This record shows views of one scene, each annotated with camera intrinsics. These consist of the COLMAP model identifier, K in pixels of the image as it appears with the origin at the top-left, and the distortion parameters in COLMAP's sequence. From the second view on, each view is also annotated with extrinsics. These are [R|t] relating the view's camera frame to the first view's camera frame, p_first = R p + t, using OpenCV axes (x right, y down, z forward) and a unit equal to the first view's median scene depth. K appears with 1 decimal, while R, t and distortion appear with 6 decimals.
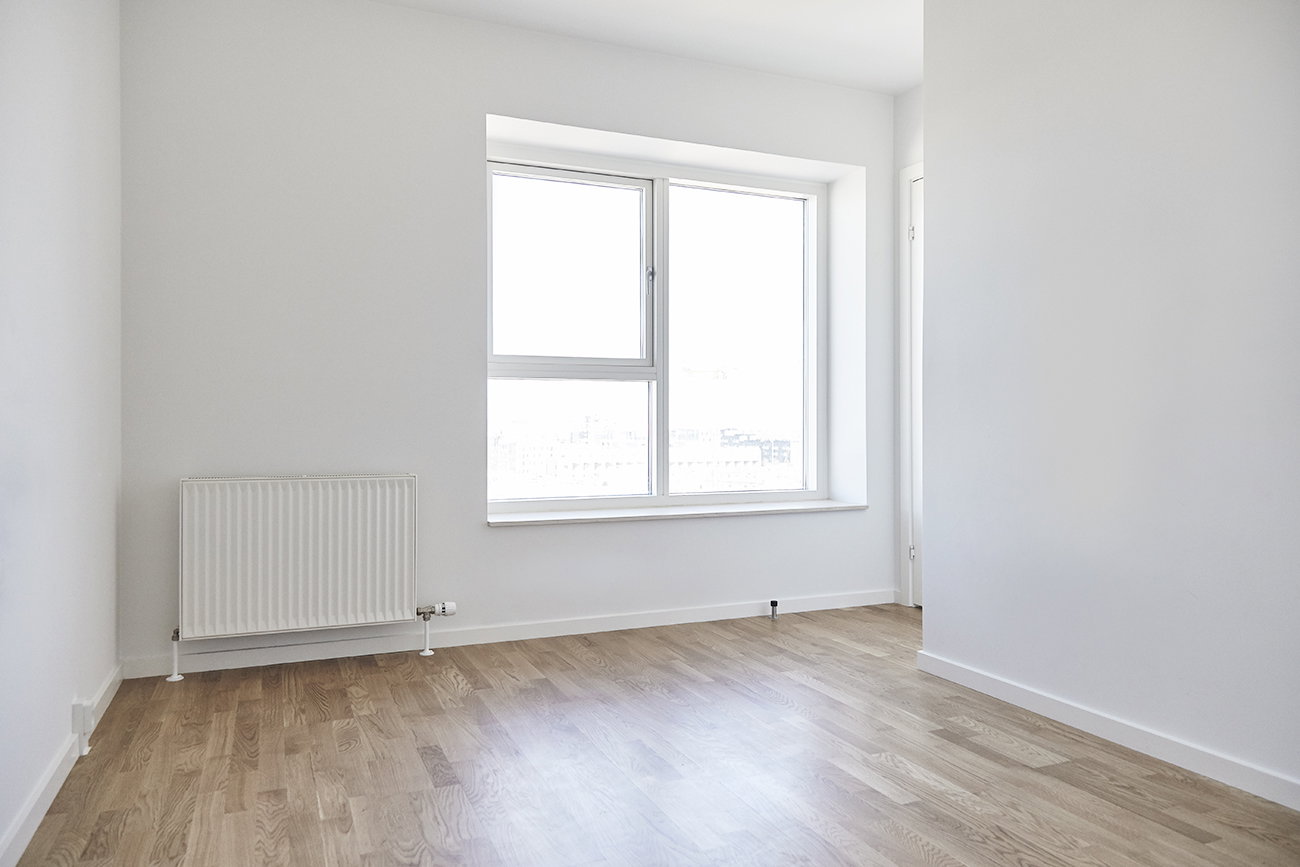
lens RADIAL K [[896.0, 0, 644.7], [0, 896.0, 434.7], [0, 0, 1]] dist [0.003582, -0.000558]
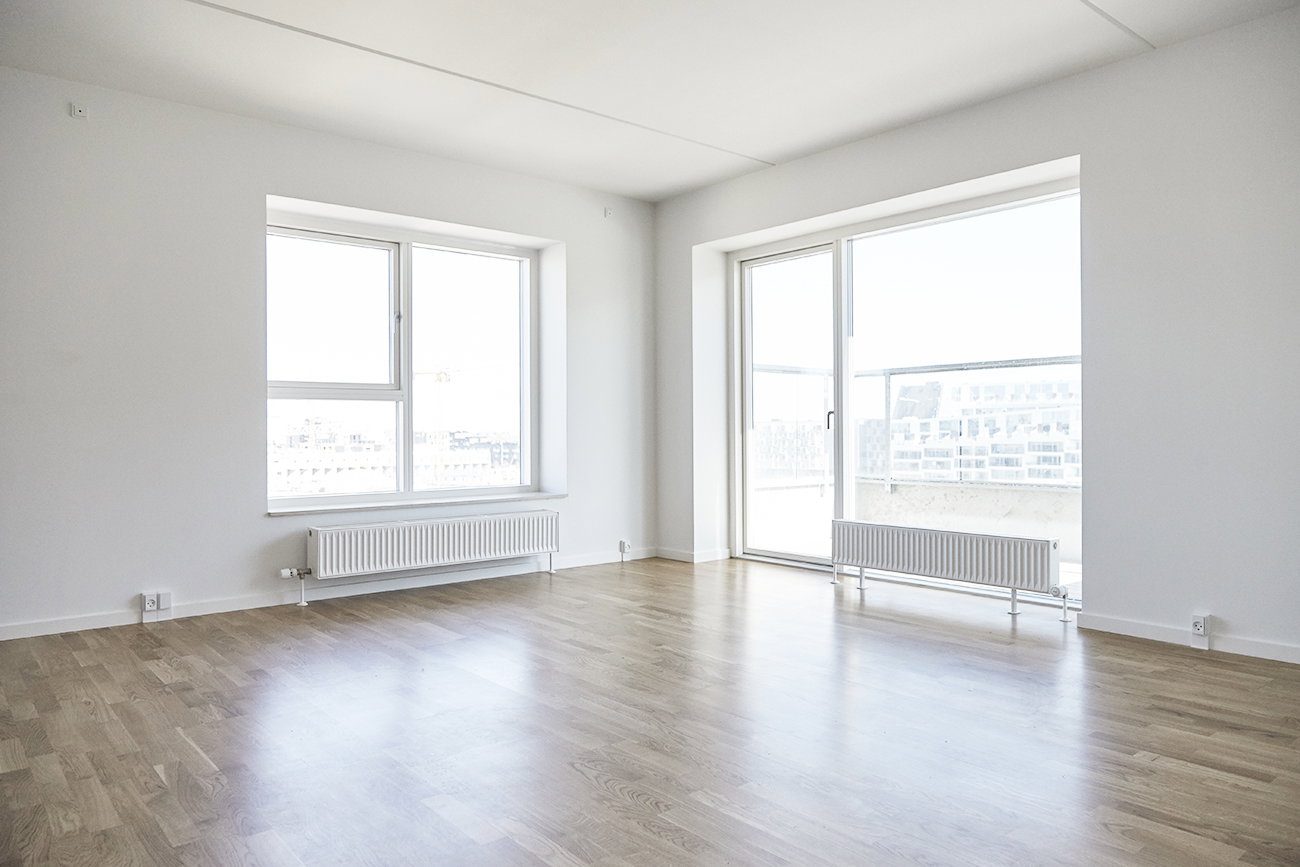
lens RADIAL K [[896.0, 0, 644.7], [0, 896.0, 434.7], [0, 0, 1]] dist [0.003582, -0.000558]
pose [[0.955895, -0.004800, 0.293668, -0.030722], [0.005540, 0.999983, -0.001687, -0.008394], [-0.293655, 0.003239, 0.955906, -0.297371]]
